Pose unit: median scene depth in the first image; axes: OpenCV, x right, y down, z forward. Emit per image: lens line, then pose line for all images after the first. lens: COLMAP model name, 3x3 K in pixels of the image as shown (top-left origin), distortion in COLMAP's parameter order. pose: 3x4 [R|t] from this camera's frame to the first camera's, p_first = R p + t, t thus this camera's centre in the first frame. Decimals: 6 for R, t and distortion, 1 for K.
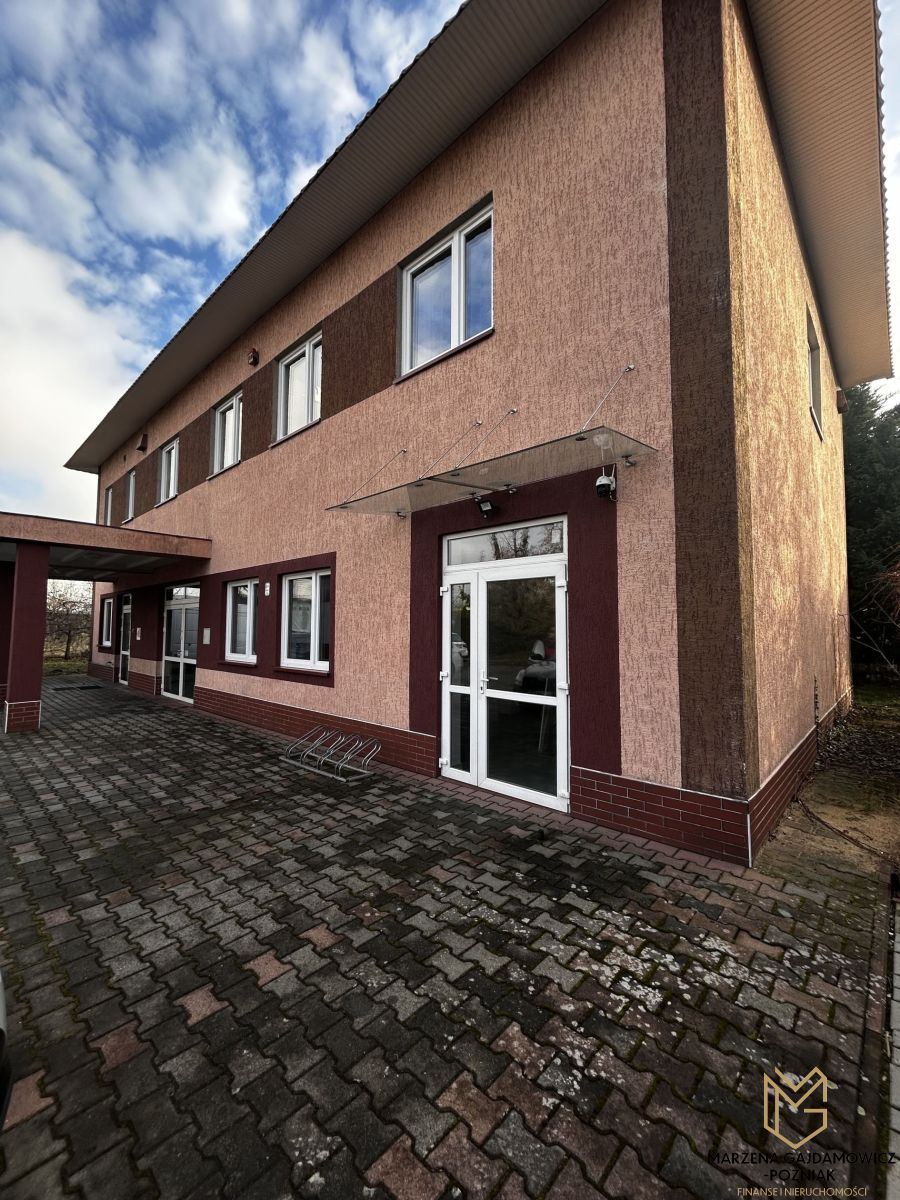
lens RADIAL K [[479.5, 0, 450.0], [0, 479.5, 600.0], [0, 0, 1]] dist [0.001498, 0.000333]
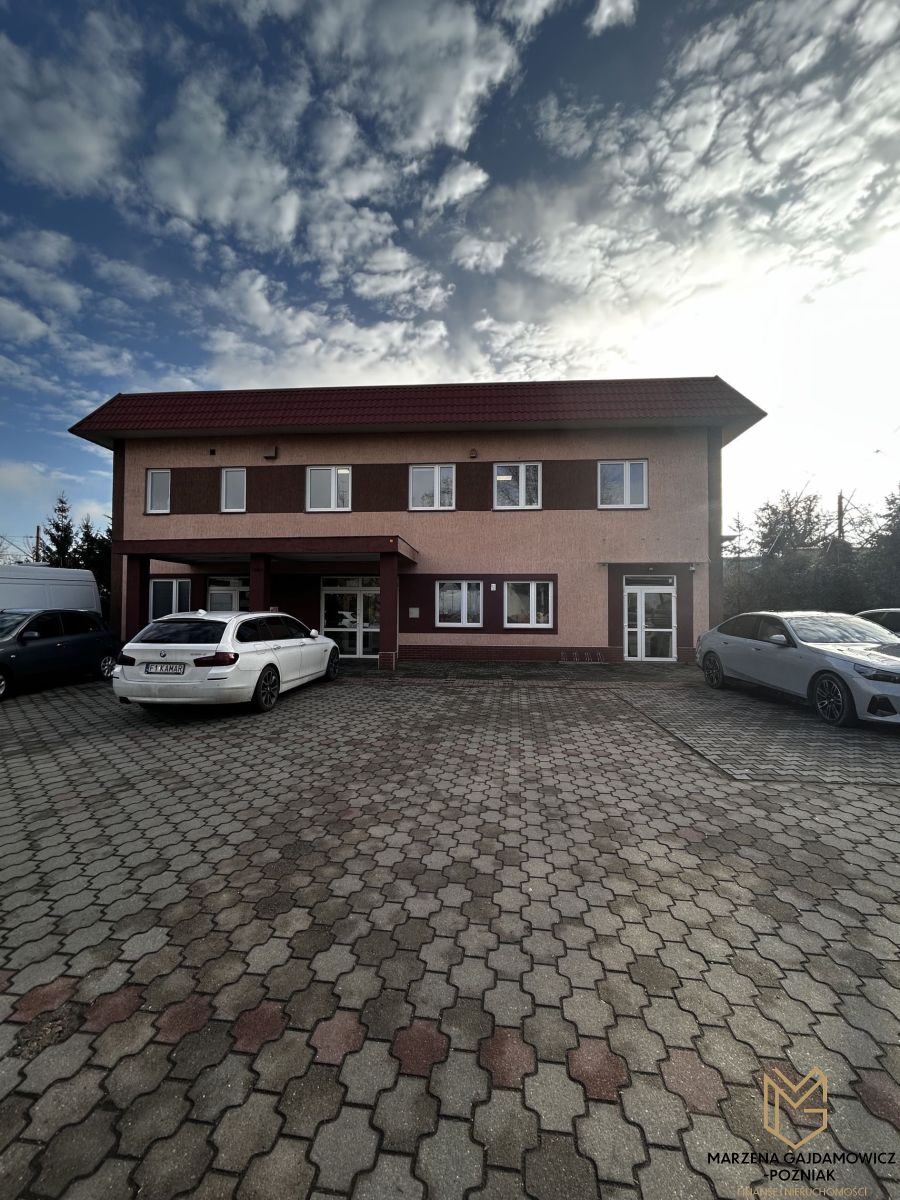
lens RADIAL K [[479.5, 0, 450.0], [0, 479.5, 600.0], [0, 0, 1]] dist [0.001498, 0.000333]
pose [[0.781374, 0.010935, 0.623967, -2.516494], [-0.041474, 0.998546, 0.034438, -0.042667], [-0.622683, -0.052788, 0.780692, -0.529191]]
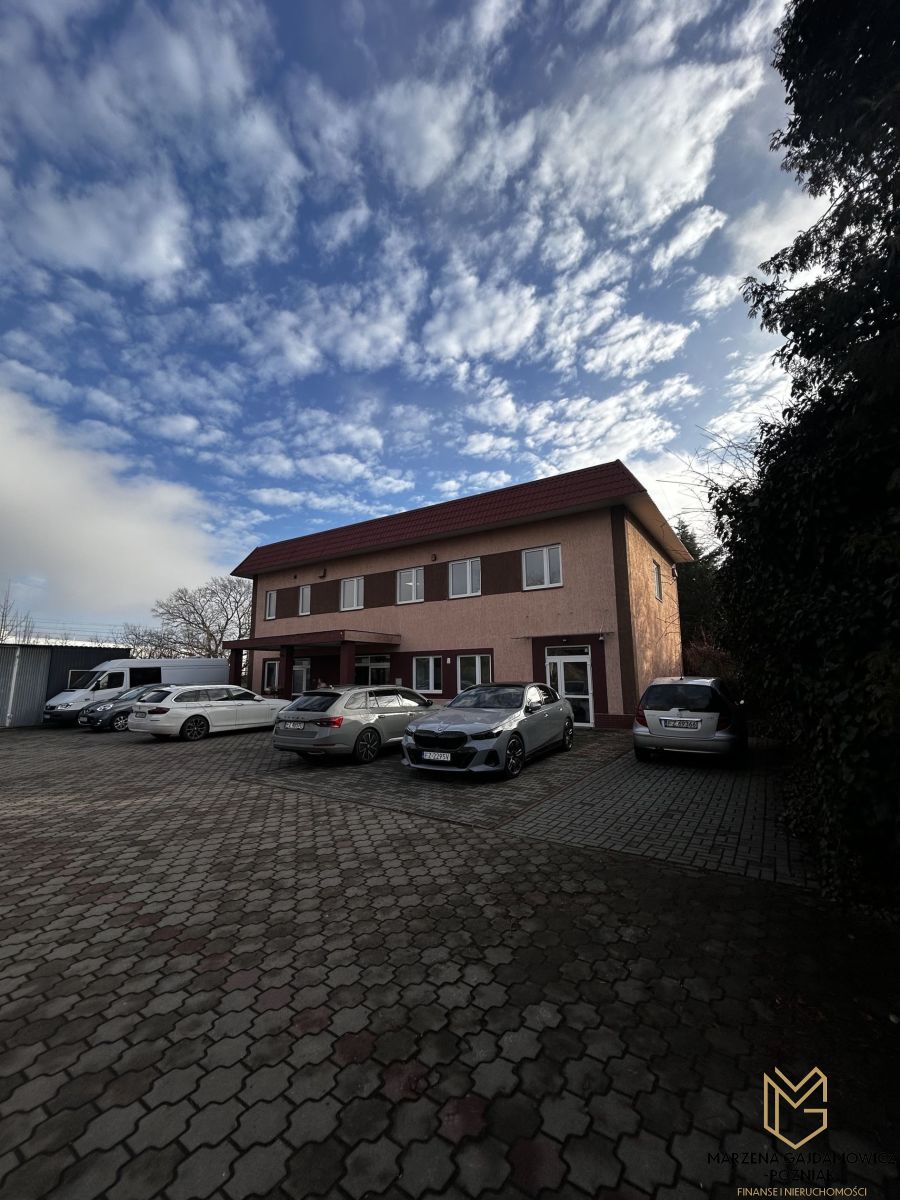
lens RADIAL K [[482.5, 0, 467.0], [0, 482.5, 603.8], [0, 0, 1]] dist [0.000863, -0.000002]
pose [[0.982196, 0.010081, 0.187588, -1.102061], [0.005734, 0.996485, -0.083575, -0.151829], [-0.187771, 0.083163, 0.978686, -1.966388]]
